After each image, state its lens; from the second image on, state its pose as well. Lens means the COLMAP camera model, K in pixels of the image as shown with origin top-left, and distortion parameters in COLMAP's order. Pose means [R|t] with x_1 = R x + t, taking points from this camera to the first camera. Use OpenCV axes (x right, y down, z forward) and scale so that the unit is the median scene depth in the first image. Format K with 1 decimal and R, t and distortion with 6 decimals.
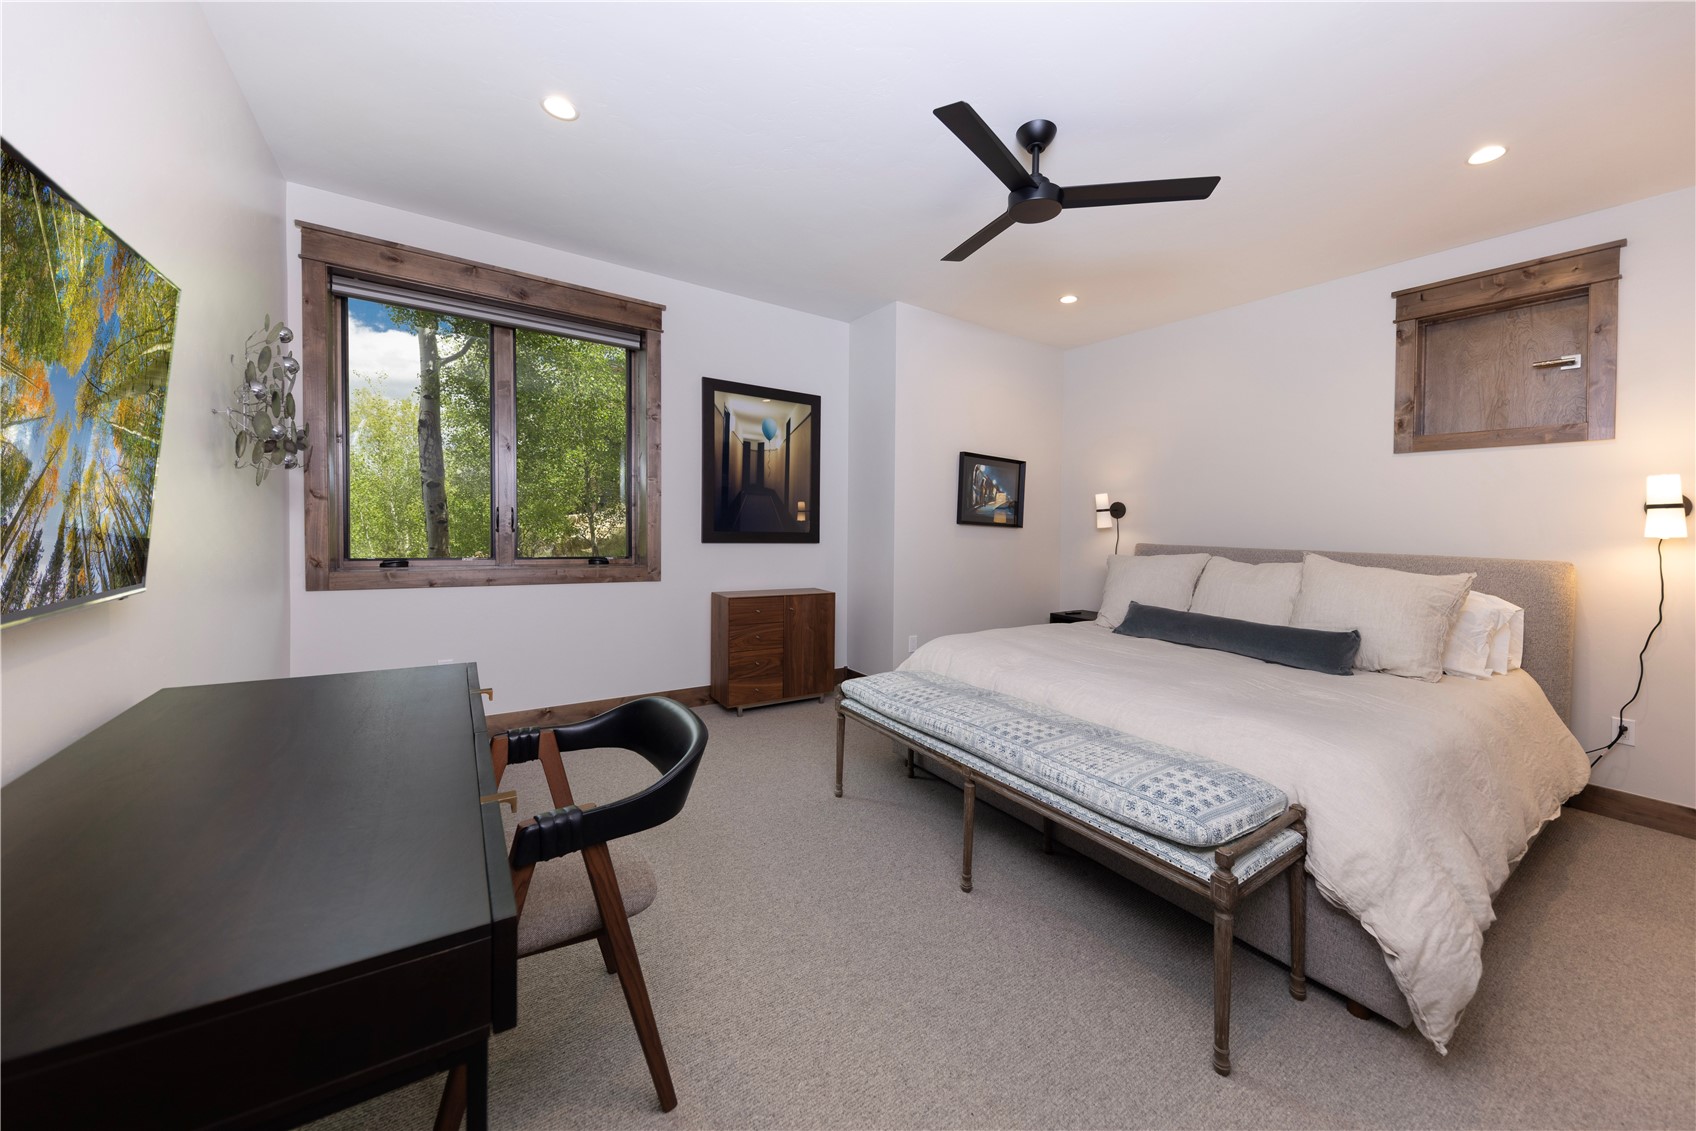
lens RADIAL K [[604.9, 0, 850.0], [0, 604.9, 536.6], [0, 0, 1]] dist [0.000312, -0.000016]
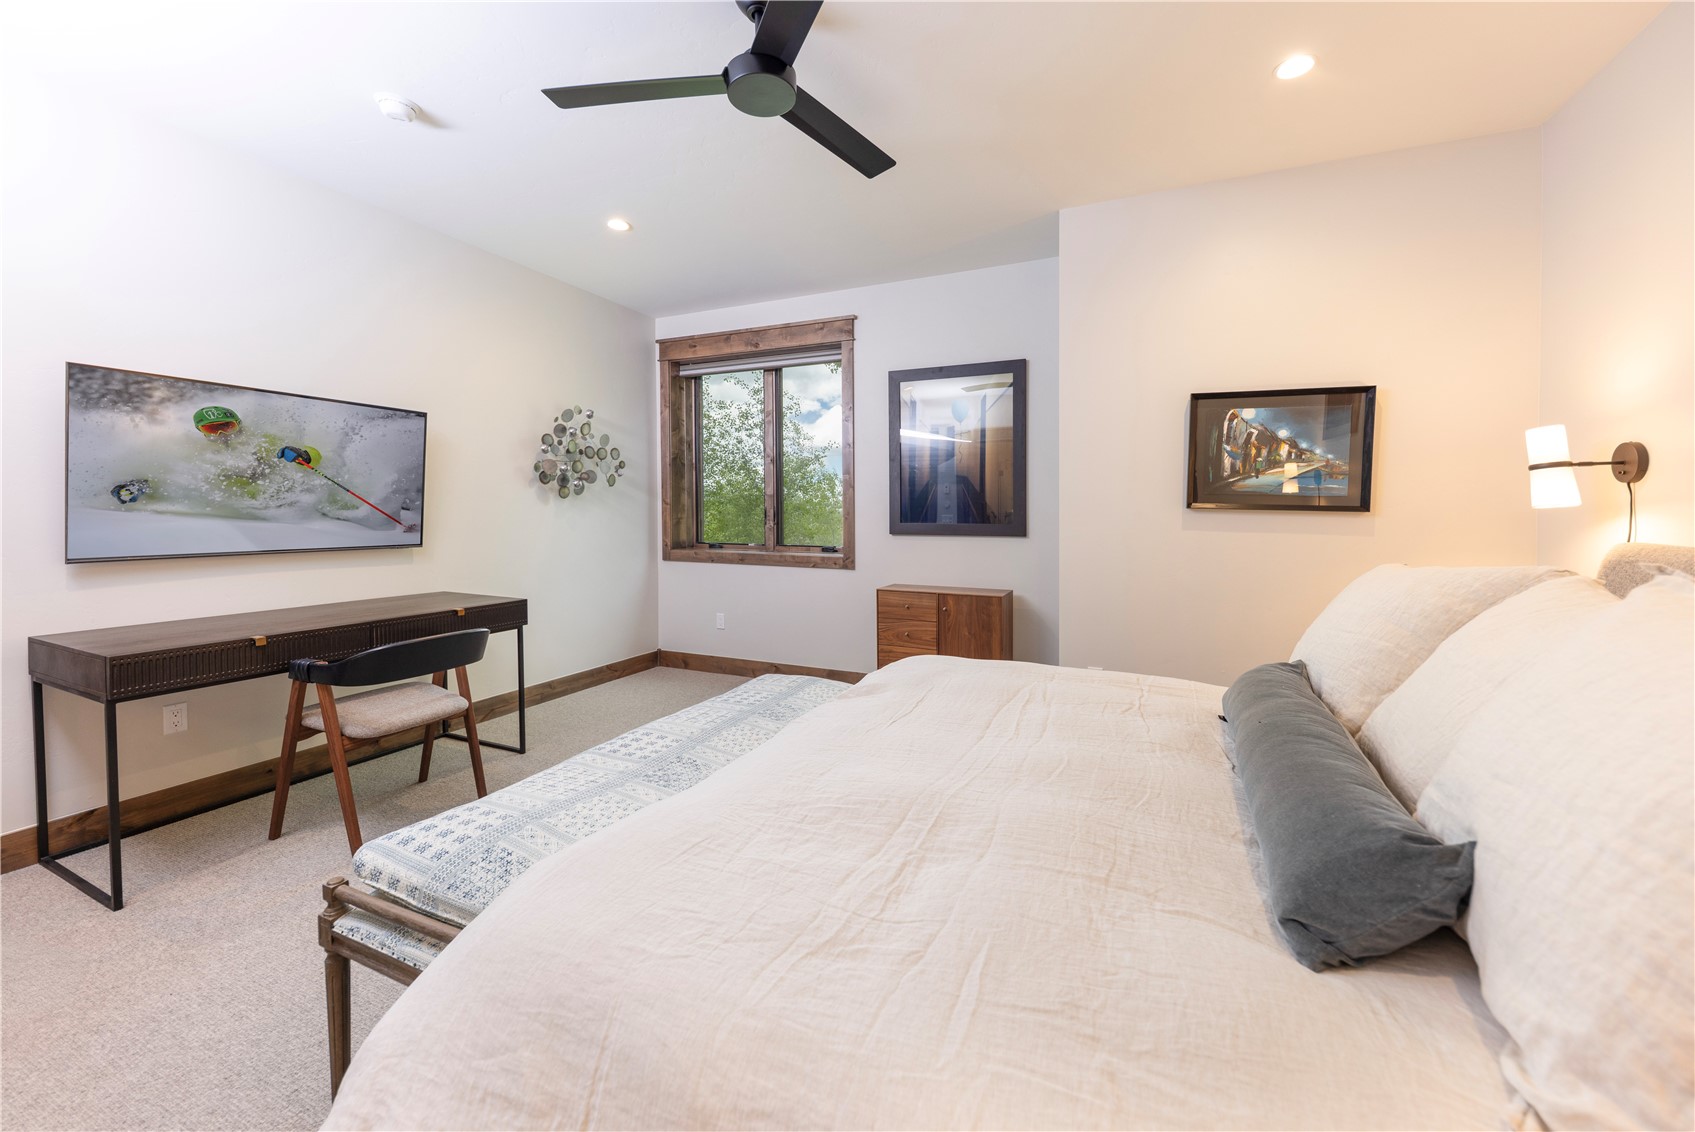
lens RADIAL K [[611.0, 0, 850.0], [0, 611.0, 539.2], [0, 0, 1]] dist [-0.000358, -0.000036]
pose [[0.538183, 0.009848, -0.842771, 0.580798], [-0.007787, 0.999947, 0.006712, 0.010995], [0.842792, 0.002950, 0.538231, 0.387508]]
